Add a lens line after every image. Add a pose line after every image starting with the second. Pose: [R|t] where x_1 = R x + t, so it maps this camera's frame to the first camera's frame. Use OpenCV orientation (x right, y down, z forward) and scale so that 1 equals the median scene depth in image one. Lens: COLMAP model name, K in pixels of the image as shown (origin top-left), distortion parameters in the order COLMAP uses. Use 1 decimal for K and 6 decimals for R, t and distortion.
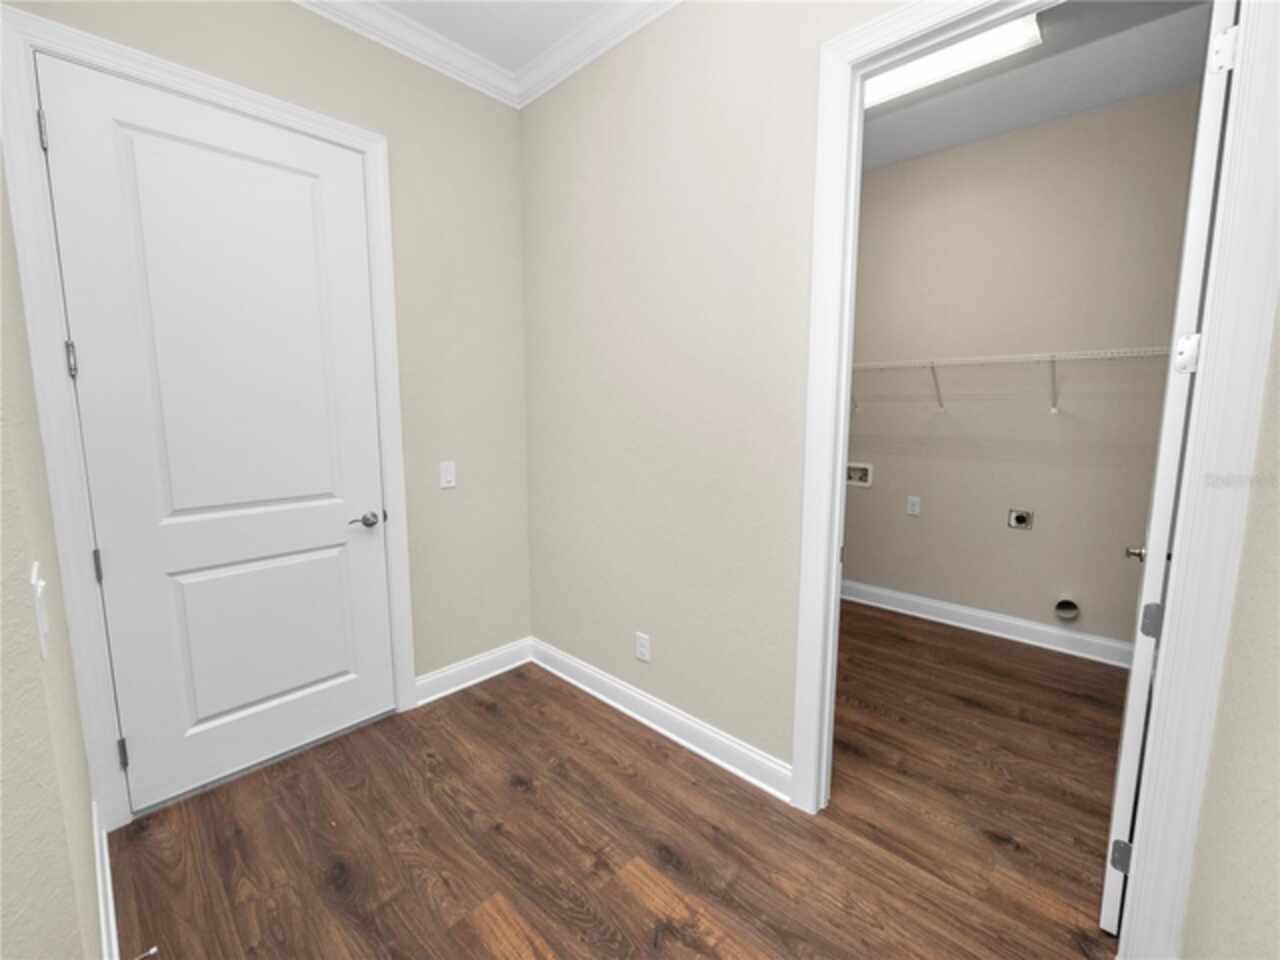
lens RADIAL K [[537.2, 0, 636.1], [0, 537.2, 473.1], [0, 0, 1]] dist [-0.005622, 0.000201]
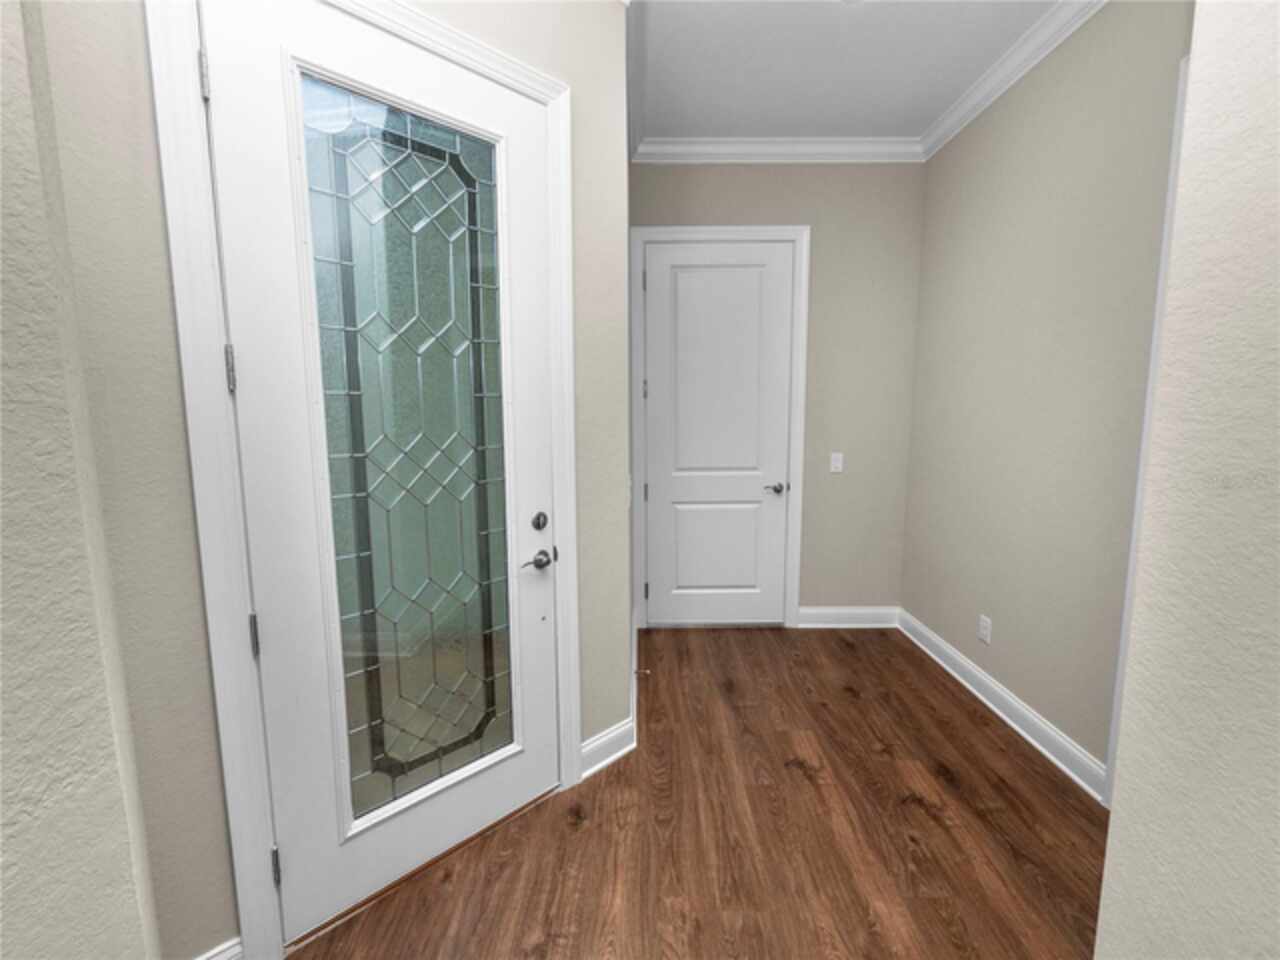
lens RADIAL K [[537.2, 0, 636.1], [0, 537.2, 473.1], [0, 0, 1]] dist [-0.005622, 0.000201]
pose [[0.681898, 0.082260, -0.726807, 0.353629], [-0.085559, 0.995805, 0.032433, 0.035535], [0.726426, 0.040068, 0.686076, -0.342747]]
